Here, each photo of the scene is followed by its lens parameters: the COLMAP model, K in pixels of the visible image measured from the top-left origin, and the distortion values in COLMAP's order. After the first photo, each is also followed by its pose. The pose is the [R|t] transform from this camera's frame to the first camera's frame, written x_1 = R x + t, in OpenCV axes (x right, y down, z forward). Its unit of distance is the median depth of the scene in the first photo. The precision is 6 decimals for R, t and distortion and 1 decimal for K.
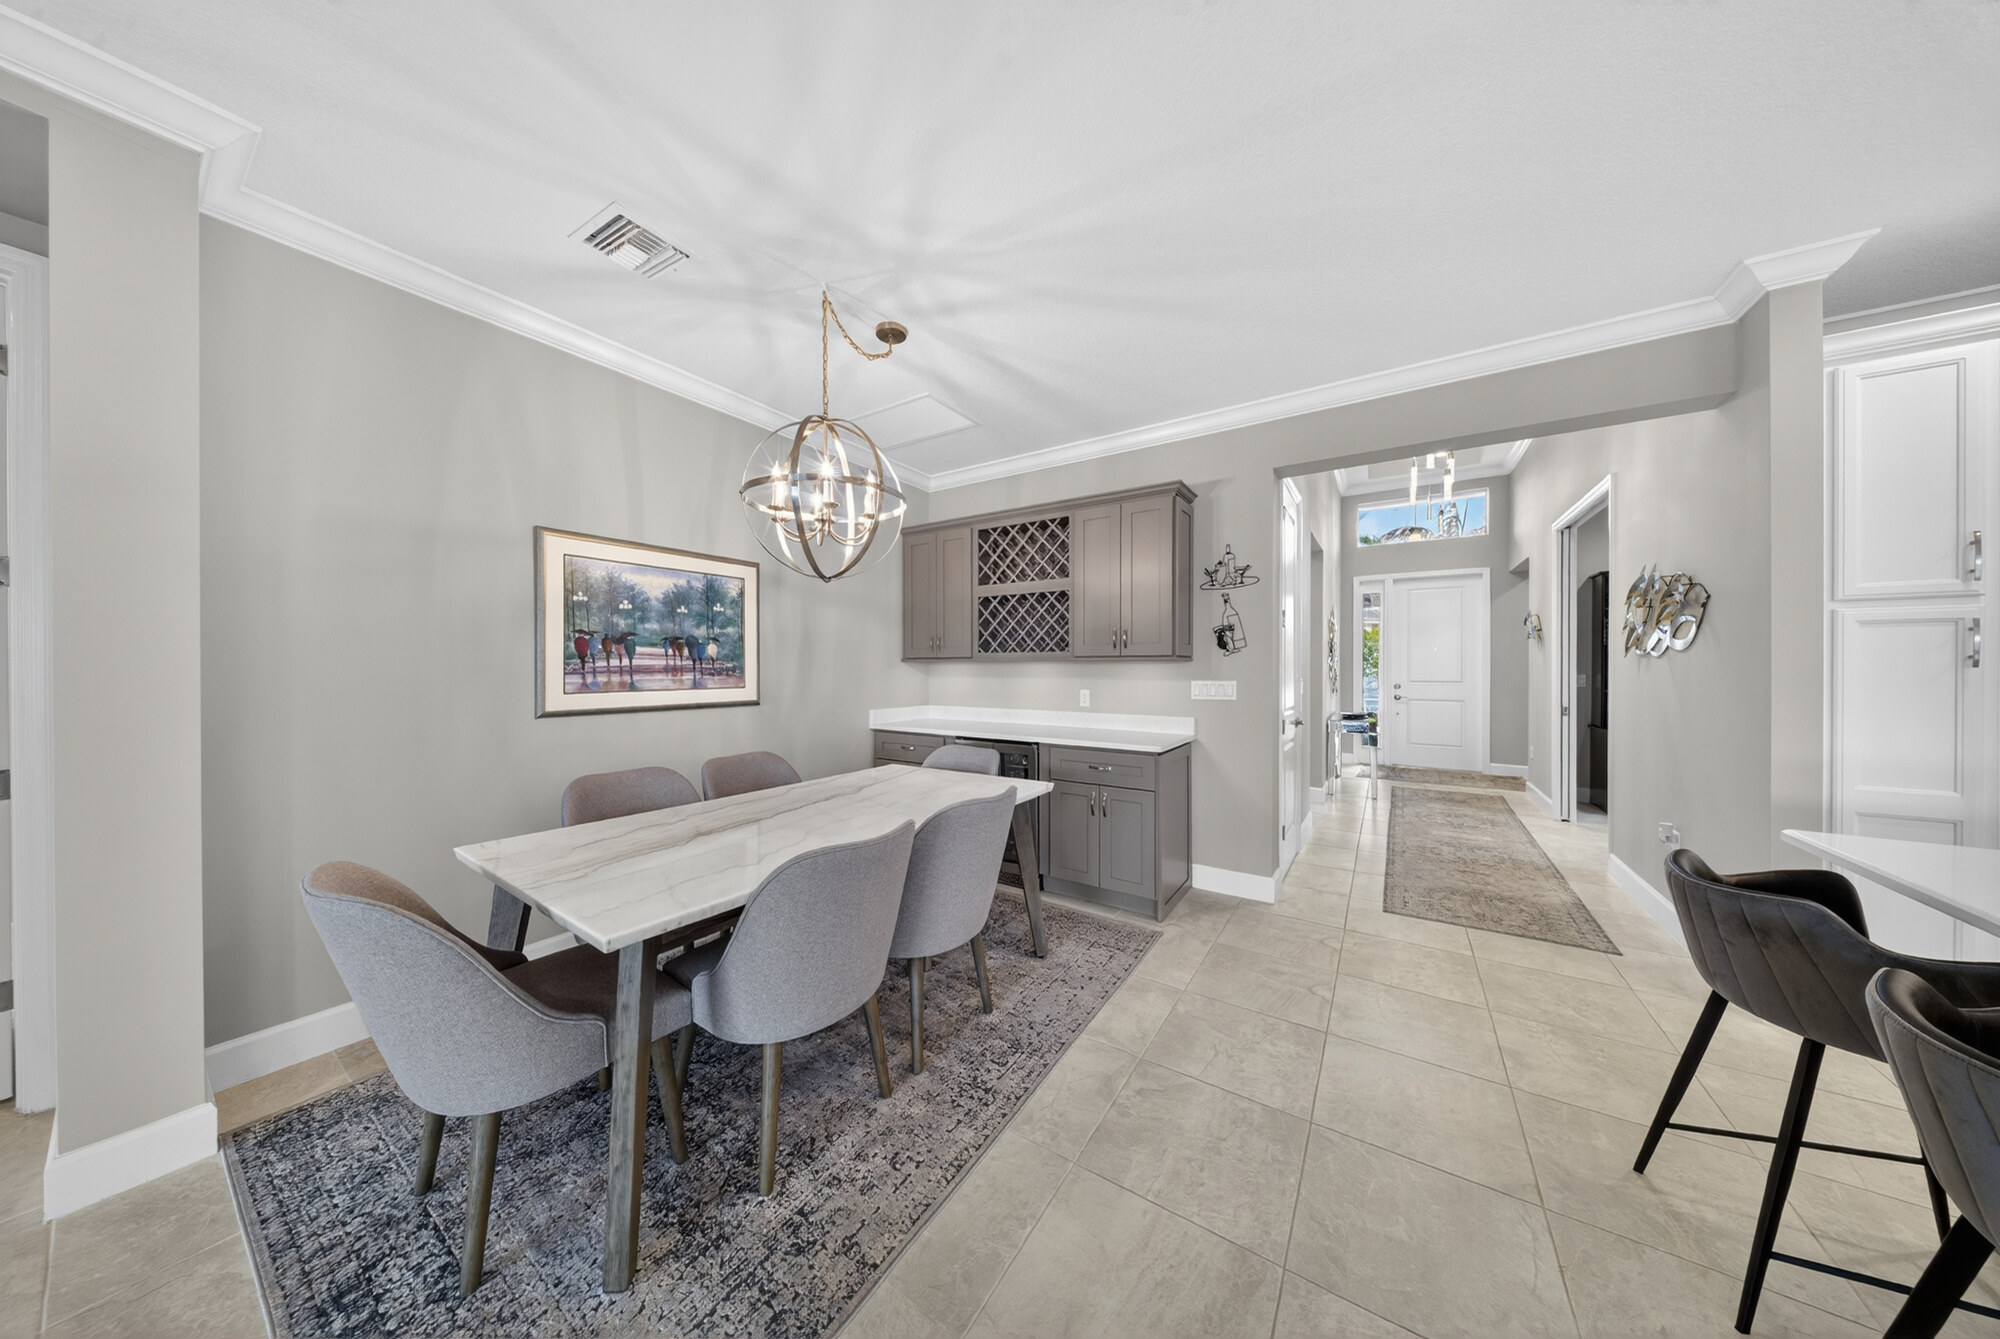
lens RADIAL K [[583.4, 0, 989.4], [0, 583.4, 660.8], [0, 0, 1]] dist [0.000477, 0.000046]
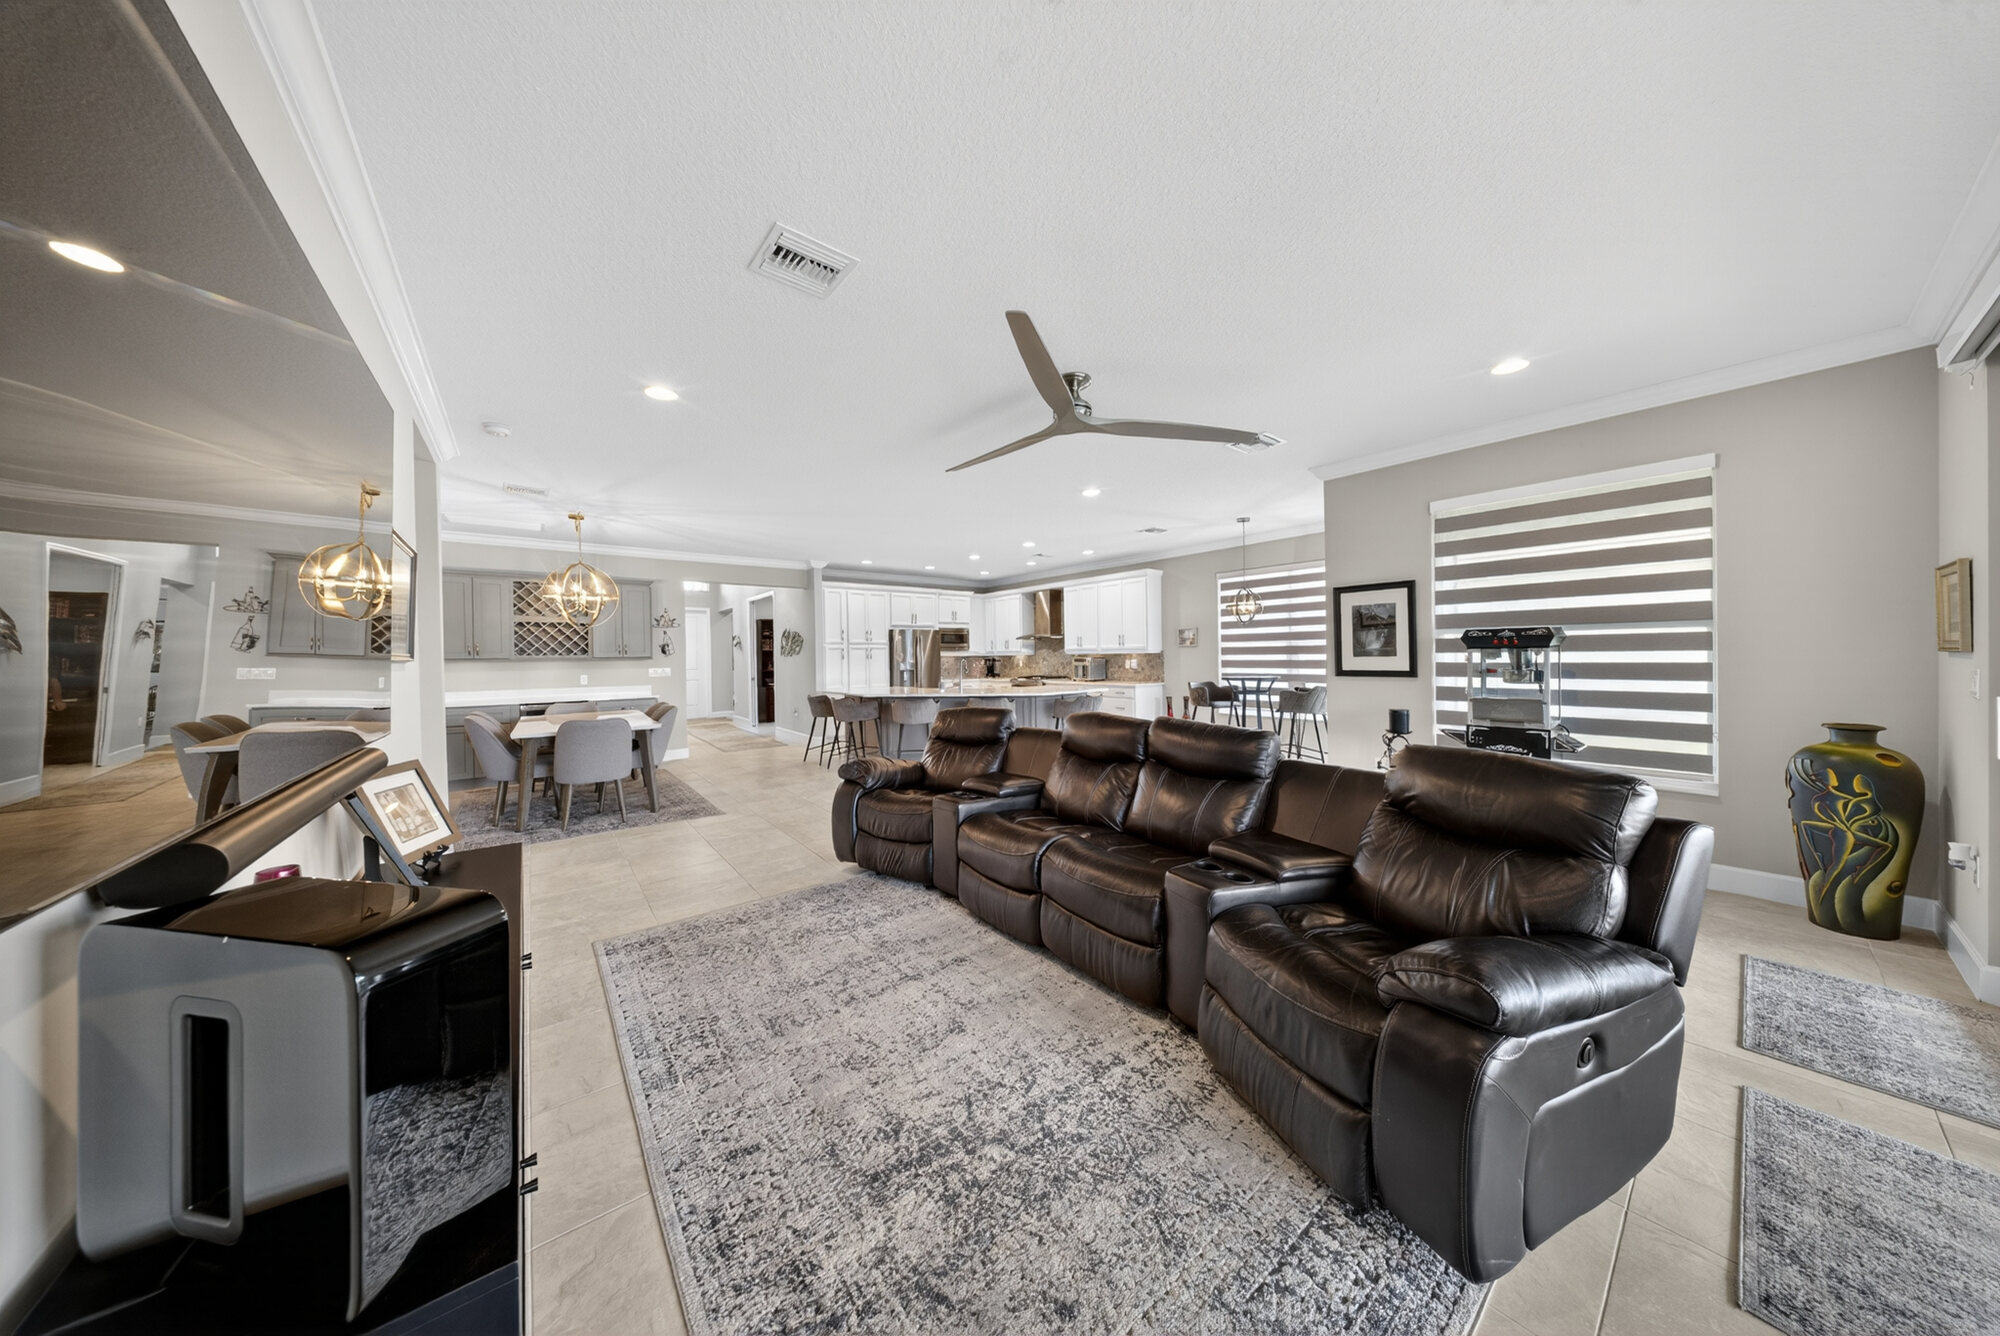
lens RADIAL K [[583.4, 0, 989.4], [0, 583.4, 659.3], [0, 0, 1]] dist [0.000477, 0.000046]
pose [[0.318579, -0.010954, 0.947833, -1.330150], [0.016304, 0.999849, 0.006075, 0.007198], [-0.947756, 0.013518, 0.318709, -0.903467]]
